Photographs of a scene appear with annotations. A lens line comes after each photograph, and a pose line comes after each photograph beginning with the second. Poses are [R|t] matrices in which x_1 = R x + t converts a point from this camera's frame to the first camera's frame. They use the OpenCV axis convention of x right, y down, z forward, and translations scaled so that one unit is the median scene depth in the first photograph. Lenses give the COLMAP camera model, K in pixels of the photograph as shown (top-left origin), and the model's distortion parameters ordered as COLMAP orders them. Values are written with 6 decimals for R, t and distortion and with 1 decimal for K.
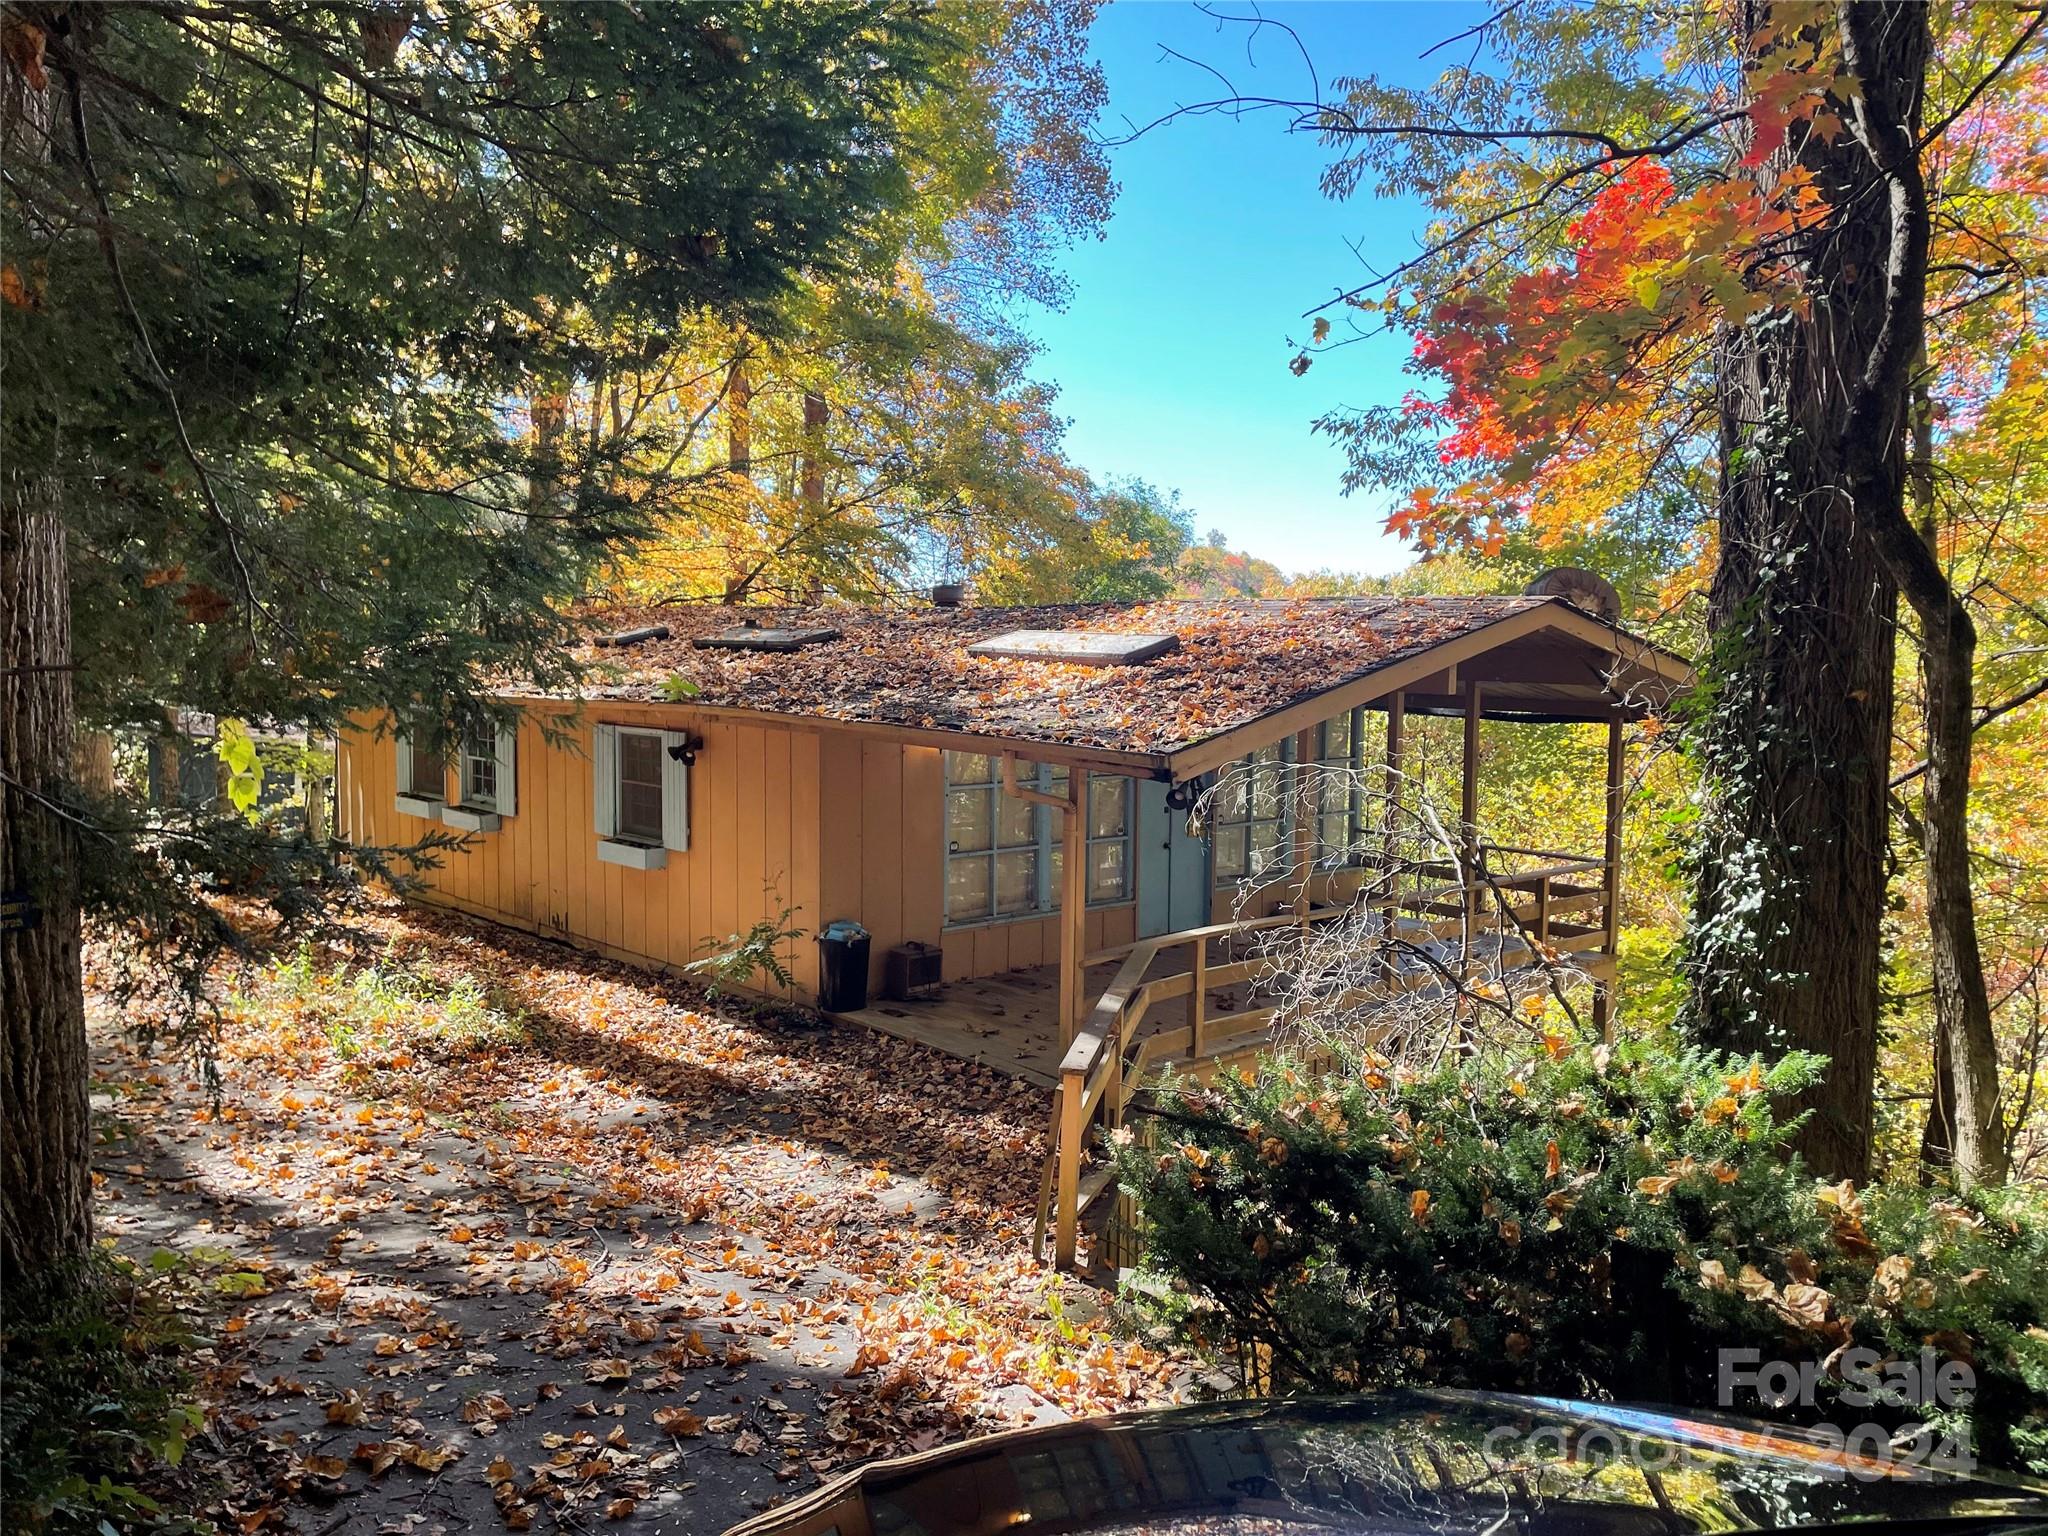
lens RADIAL K [[1529.5, 0, 1035.0], [0, 1529.5, 747.0], [0, 0, 1]] dist [0.099893, 0.001682]
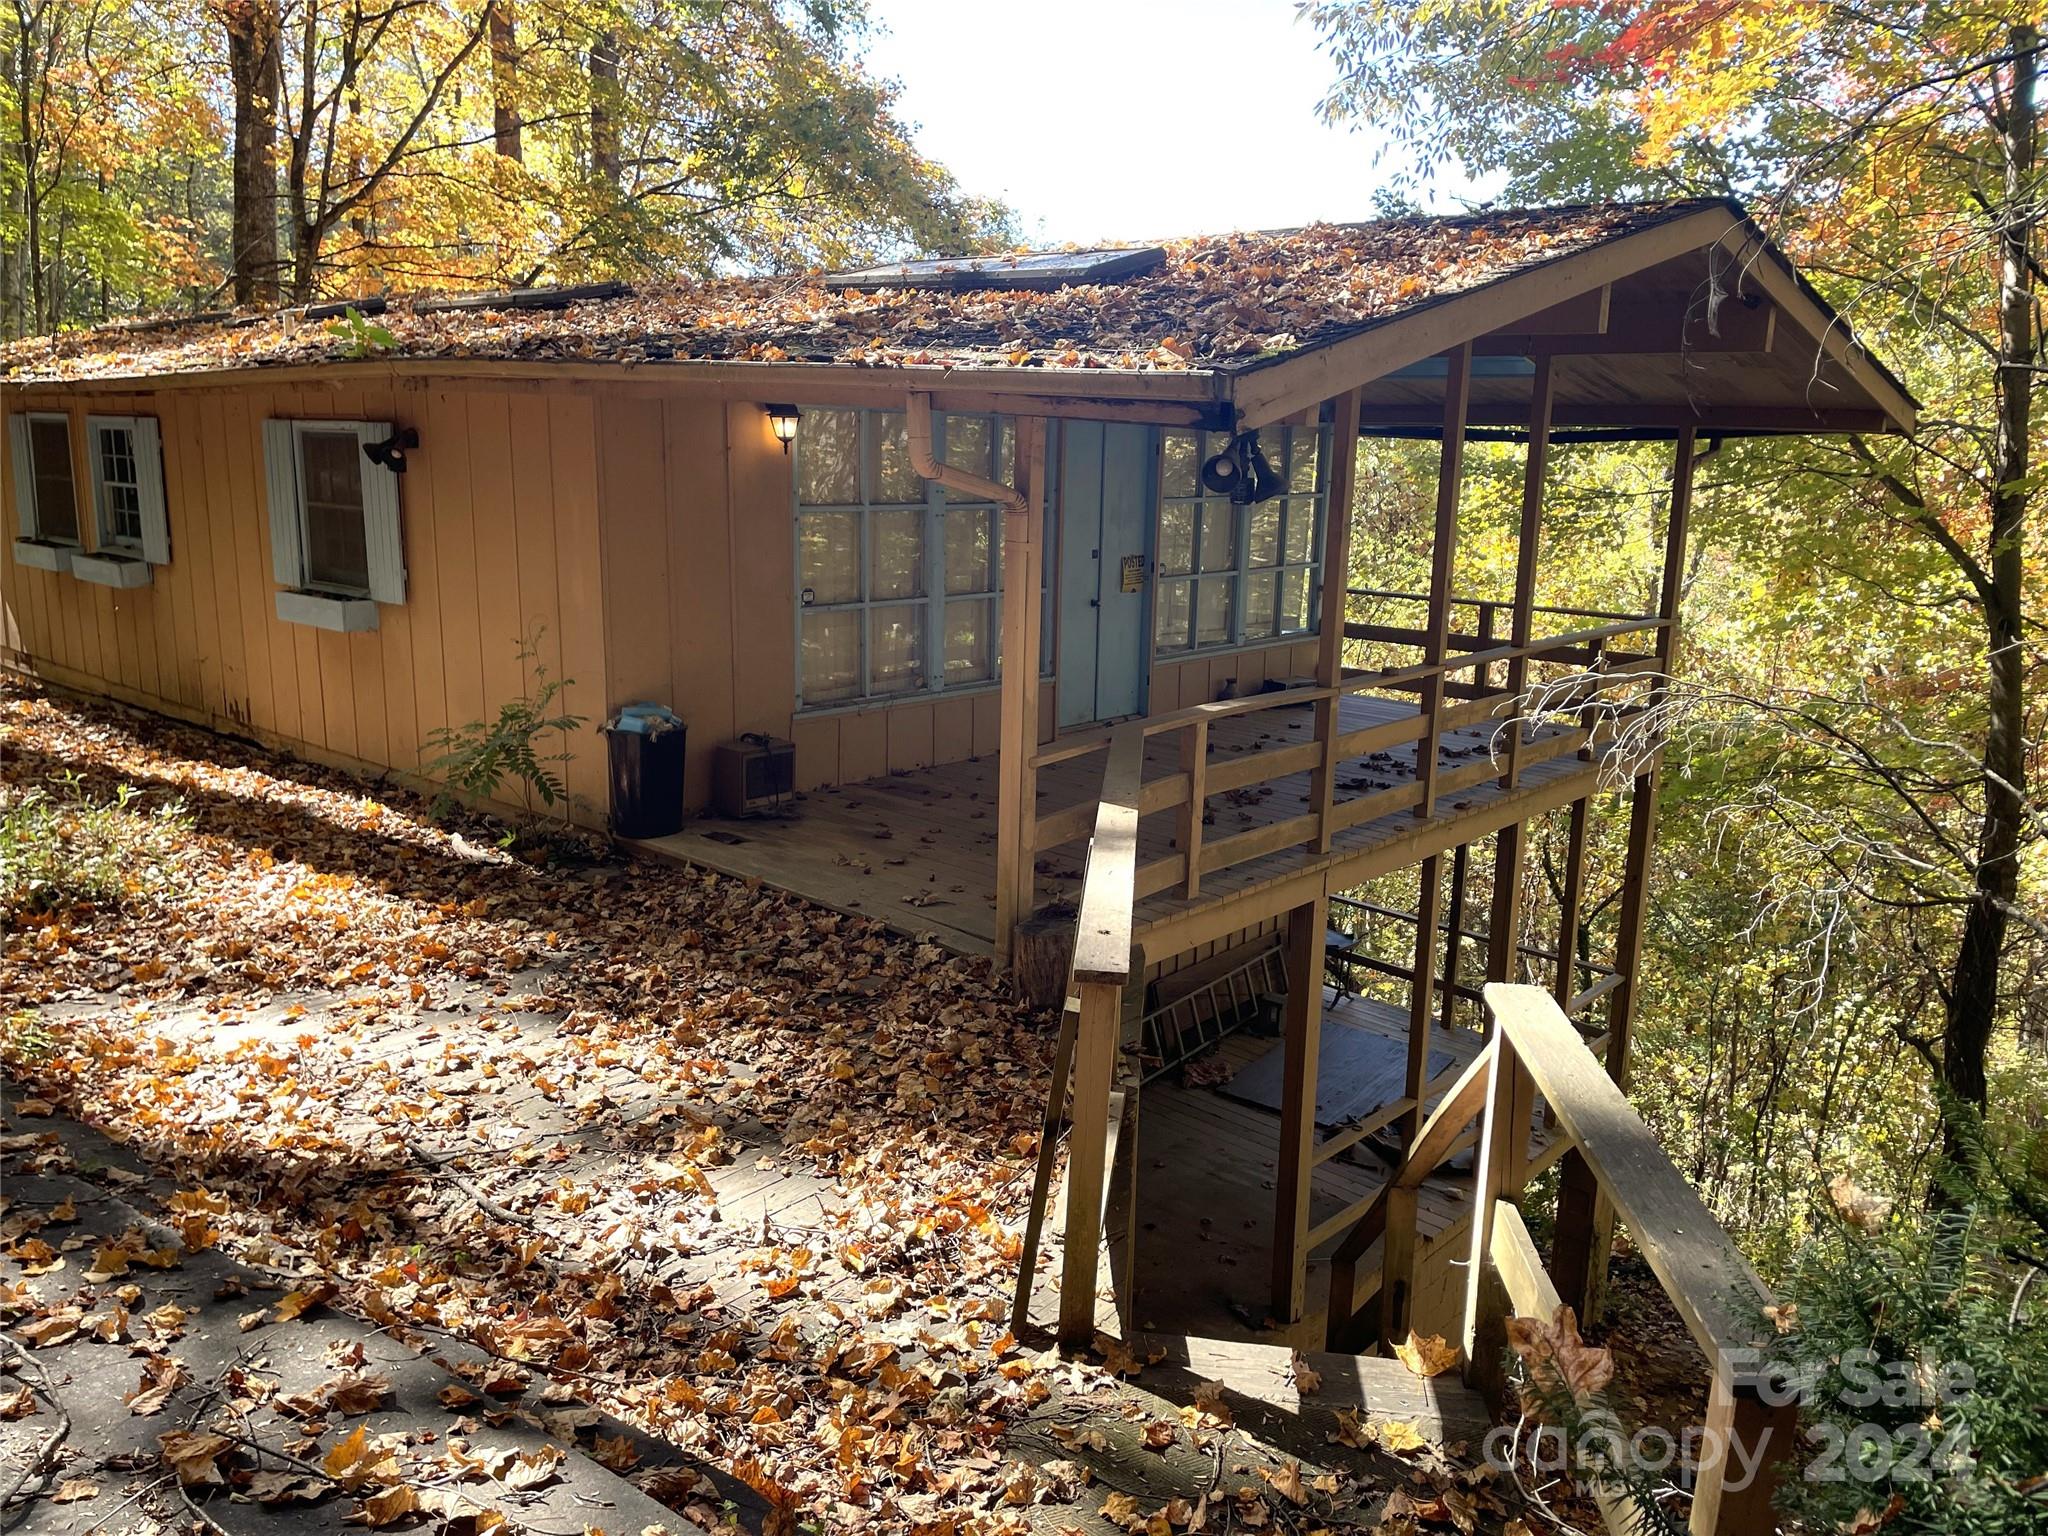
lens RADIAL K [[1555.3, 0, 1026.7], [0, 1555.3, 786.1], [0, 0, 1]] dist [0.010572, -0.021047]
pose [[0.994883, -0.015925, 0.099768, -0.027706], [0.000647, 0.988483, 0.151331, 0.046873], [-0.101029, -0.150492, 0.983436, 0.314875]]
